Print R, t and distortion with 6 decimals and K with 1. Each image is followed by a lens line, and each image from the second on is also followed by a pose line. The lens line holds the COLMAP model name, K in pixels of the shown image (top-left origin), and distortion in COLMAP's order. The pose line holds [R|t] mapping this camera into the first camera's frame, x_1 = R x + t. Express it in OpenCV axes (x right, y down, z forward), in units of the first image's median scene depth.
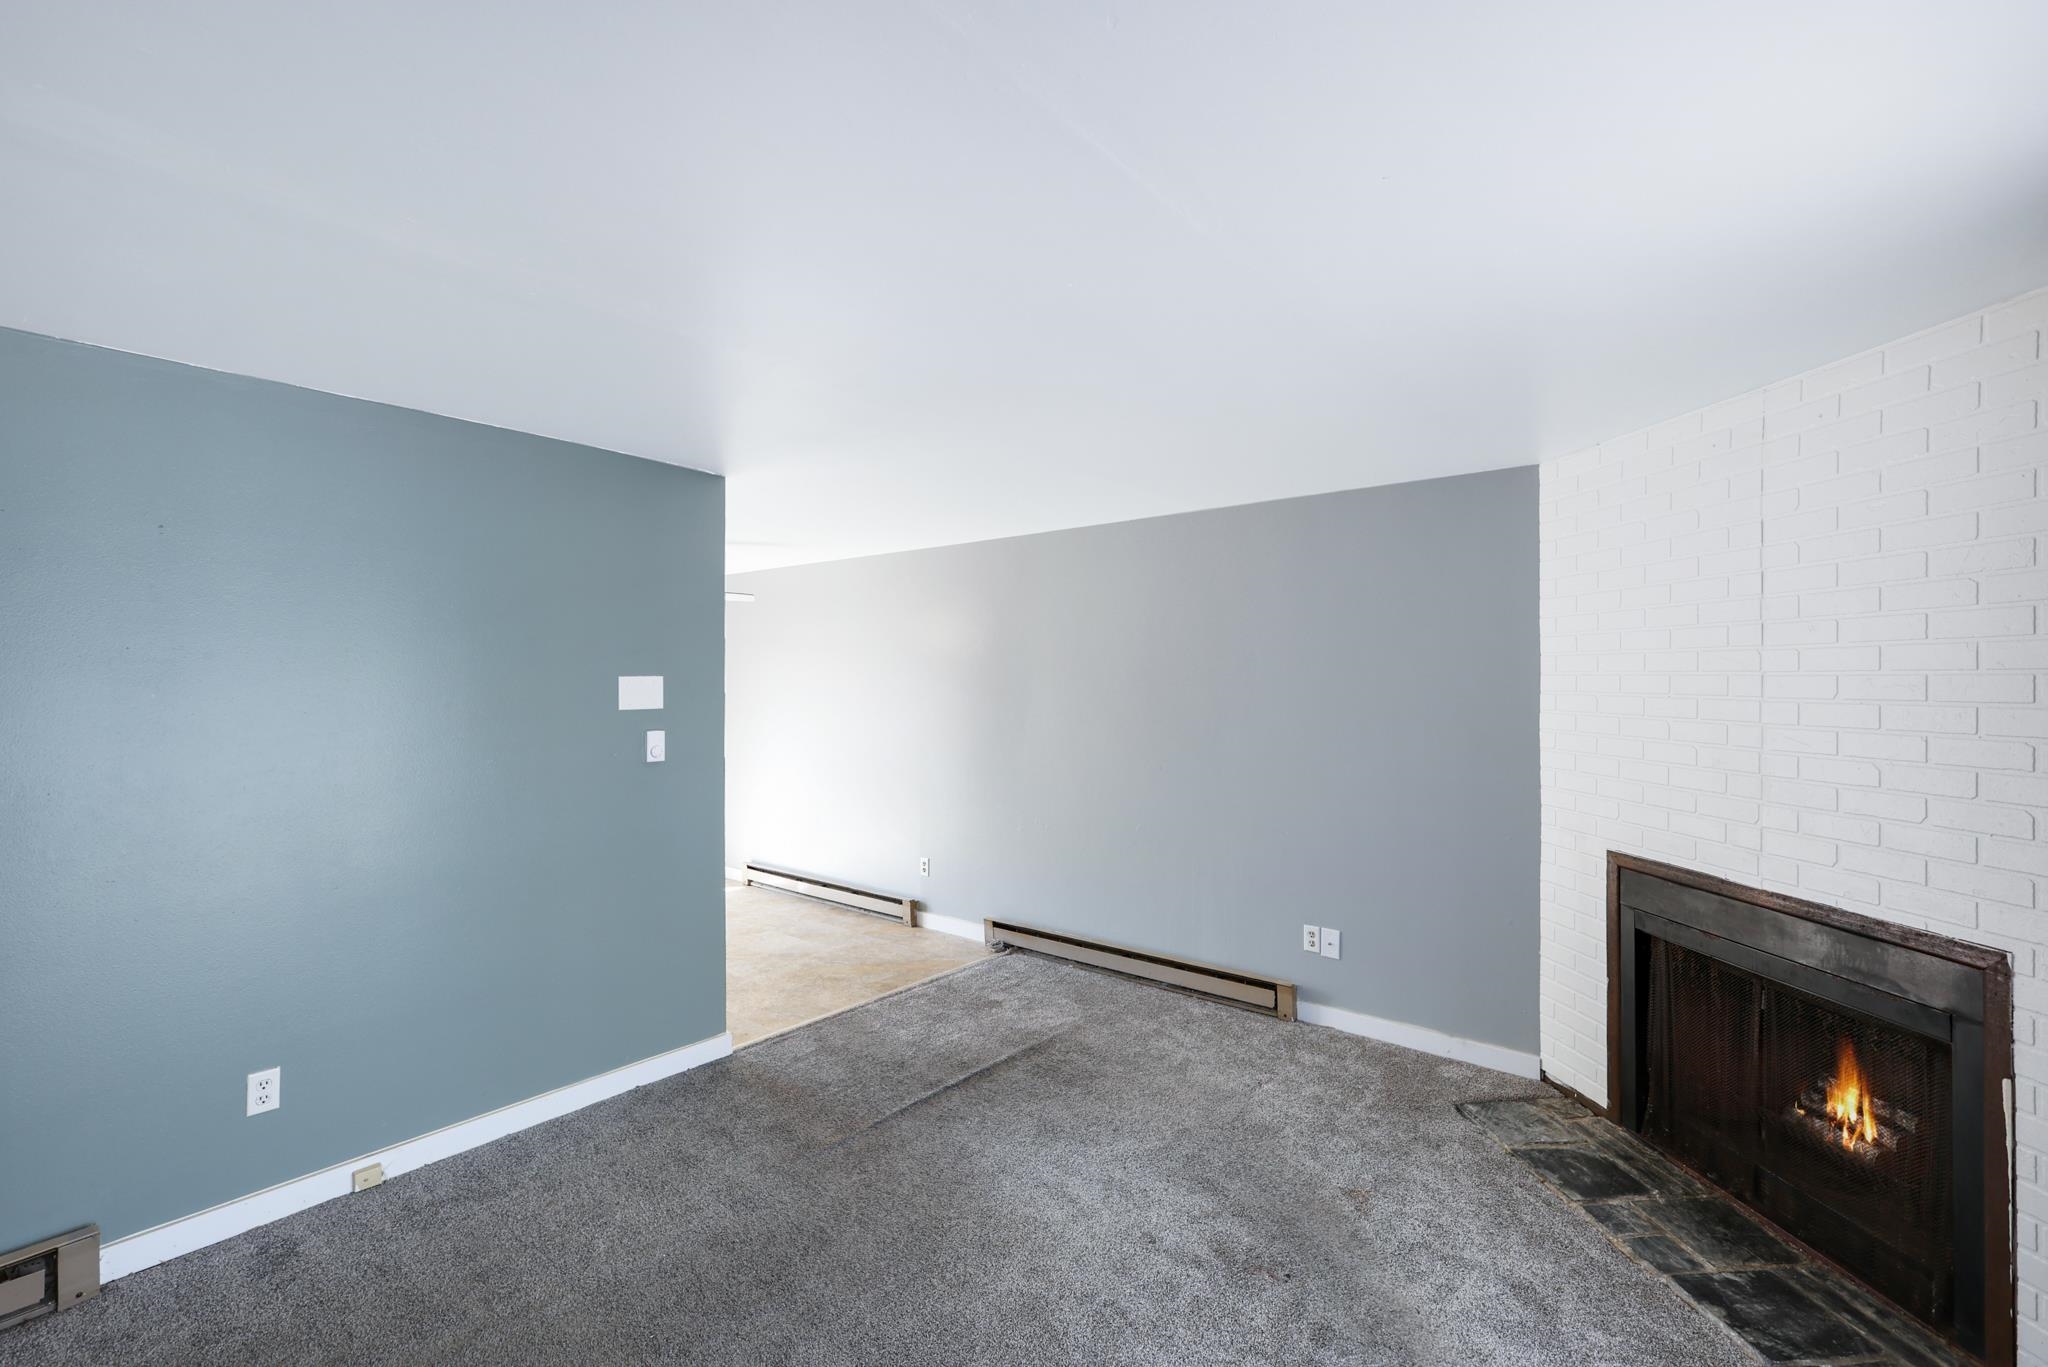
lens RADIAL K [[918.2, 0, 1076.9], [0, 918.2, 678.3], [0, 0, 1]] dist [0.002290, -0.000280]
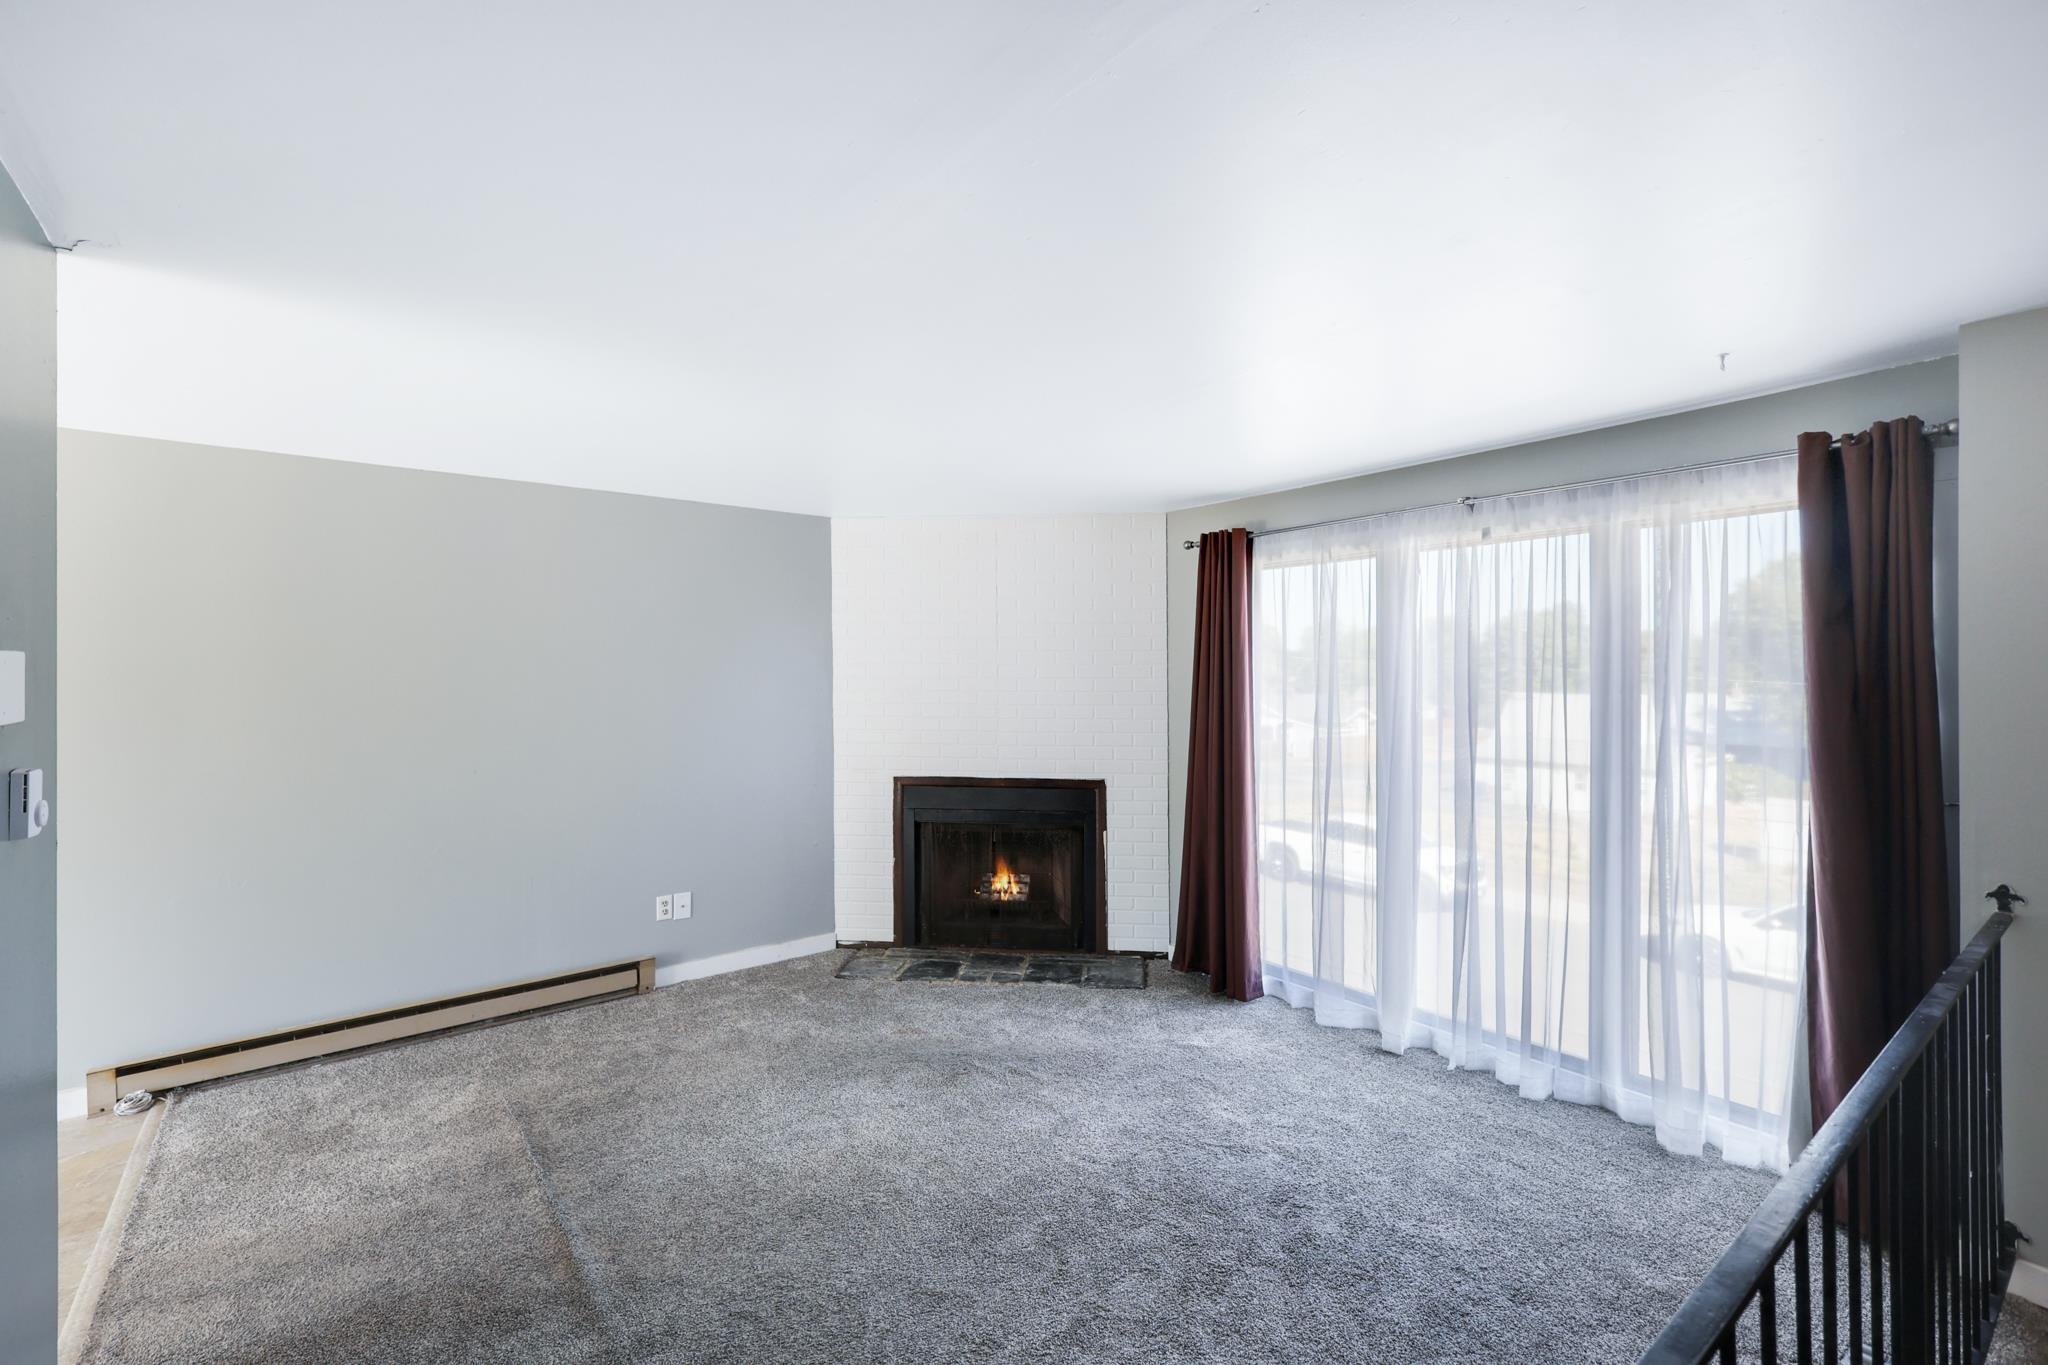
lens RADIAL K [[918.2, 0, 1020.2], [0, 918.2, 675.7], [0, 0, 1]] dist [0.002290, -0.000280]
pose [[0.190083, -0.002777, 0.981764, -0.876835], [0.001807, 0.999995, 0.002479, 0.010520], [-0.981766, 0.001303, 0.190087, 0.464354]]
